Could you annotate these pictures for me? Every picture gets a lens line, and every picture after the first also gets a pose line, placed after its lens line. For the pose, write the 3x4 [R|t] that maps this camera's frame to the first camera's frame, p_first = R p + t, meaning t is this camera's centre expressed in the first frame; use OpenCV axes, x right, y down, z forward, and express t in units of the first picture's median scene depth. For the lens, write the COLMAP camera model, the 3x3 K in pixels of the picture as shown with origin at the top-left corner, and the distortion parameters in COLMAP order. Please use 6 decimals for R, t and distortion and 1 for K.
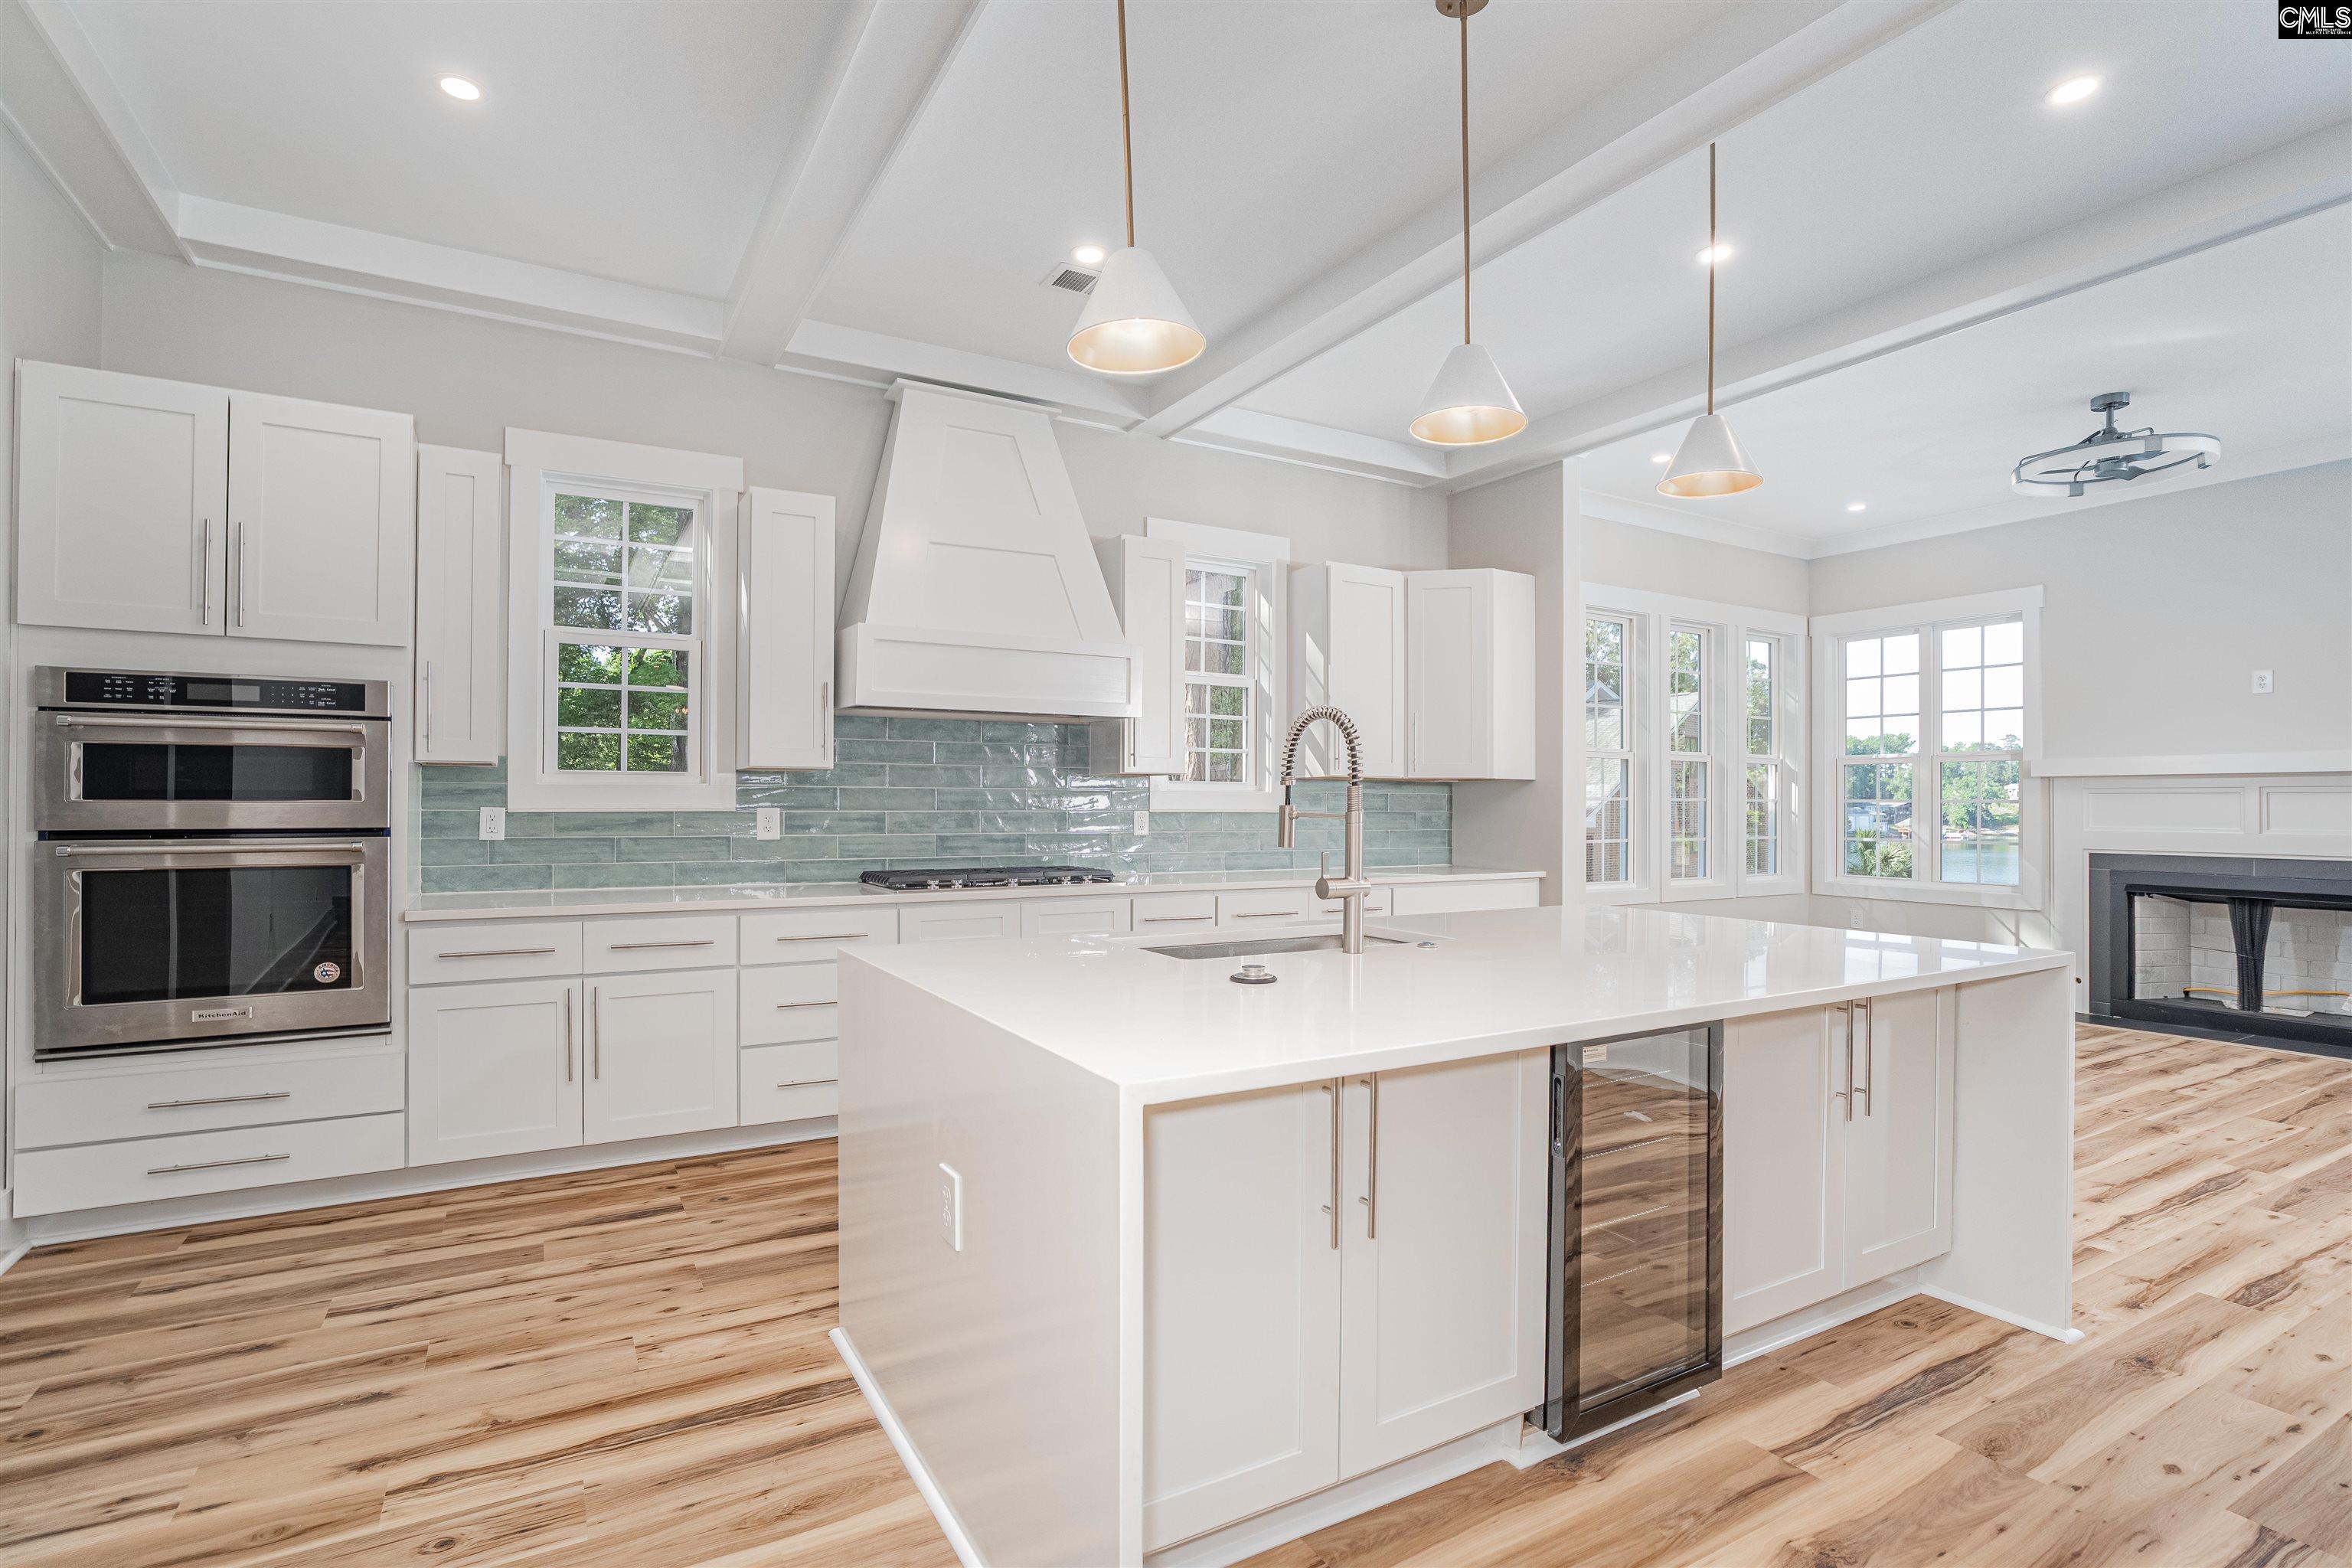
lens RADIAL K [[1098.2, 0, 1115.7], [0, 1098.2, 807.3], [0, 0, 1]] dist [-0.014599, 0.000599]
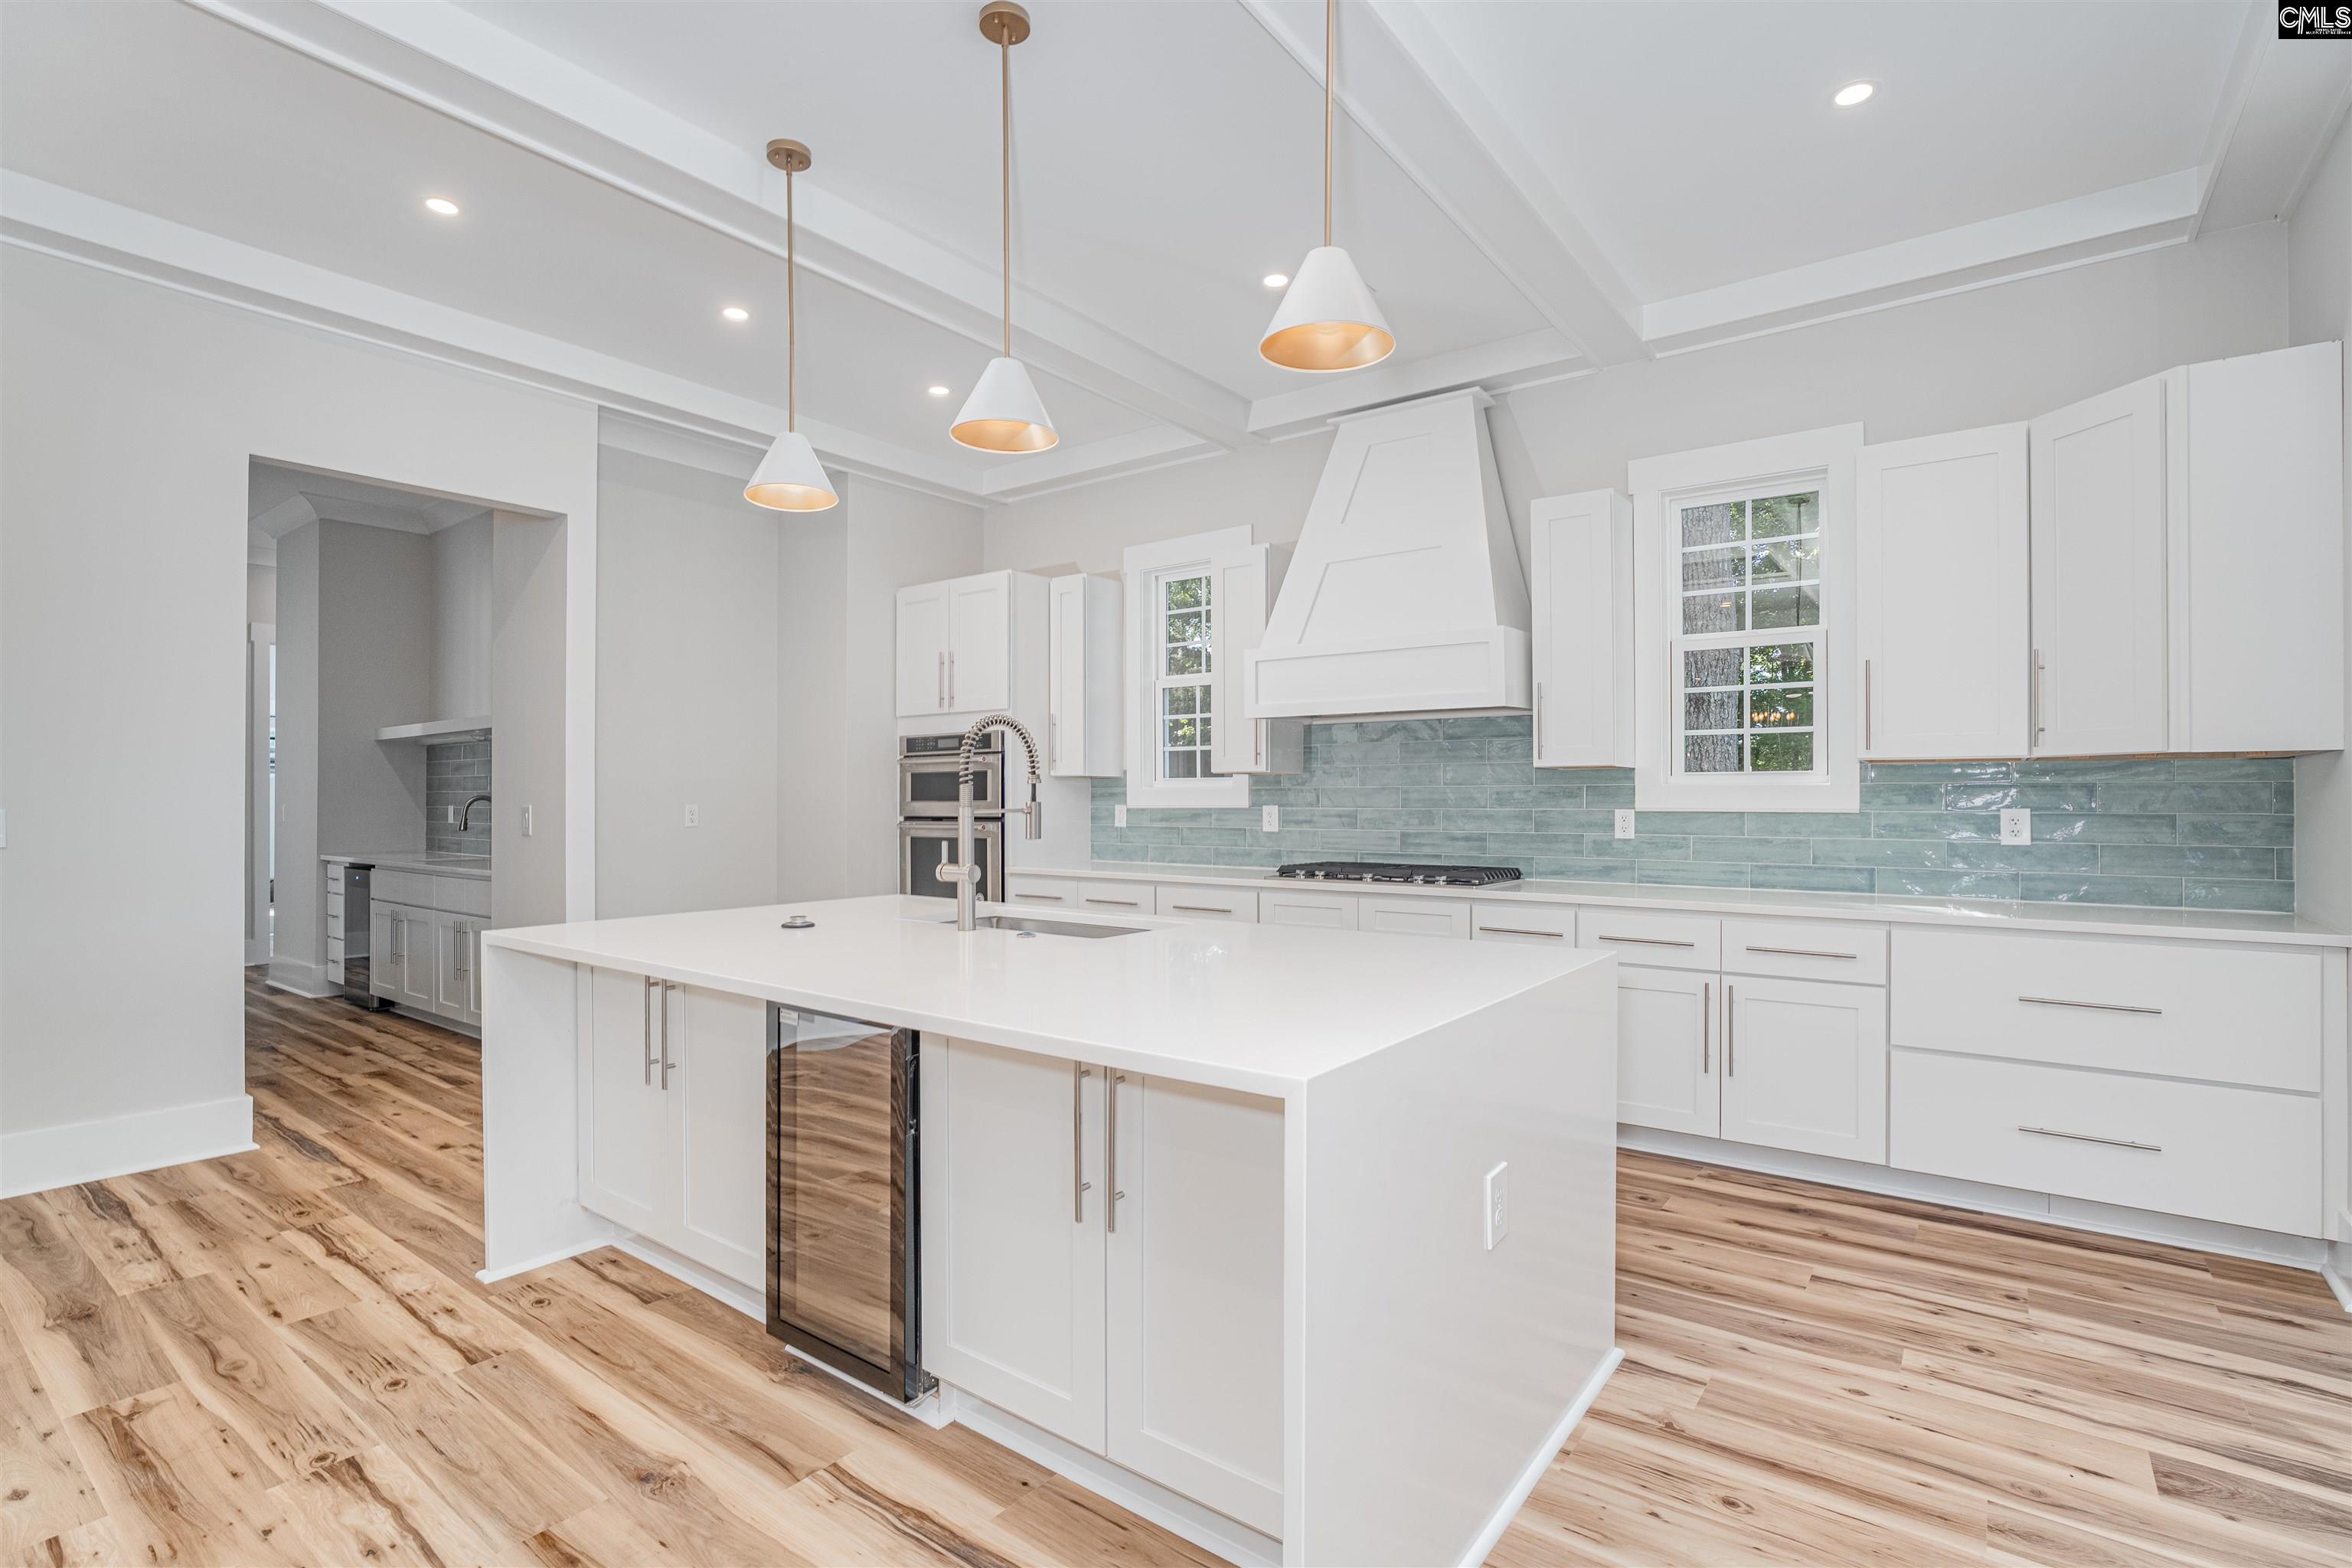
lens RADIAL K [[1123.3, 0, 1234.6], [0, 1123.3, 798.9], [0, 0, 1]] dist [-0.016893, 0.000210]
pose [[0.435198, -0.005781, -0.900316, 0.749571], [-0.001333, 0.999974, -0.007065, 0.001964], [0.900334, 0.004275, 0.435179, 0.400990]]
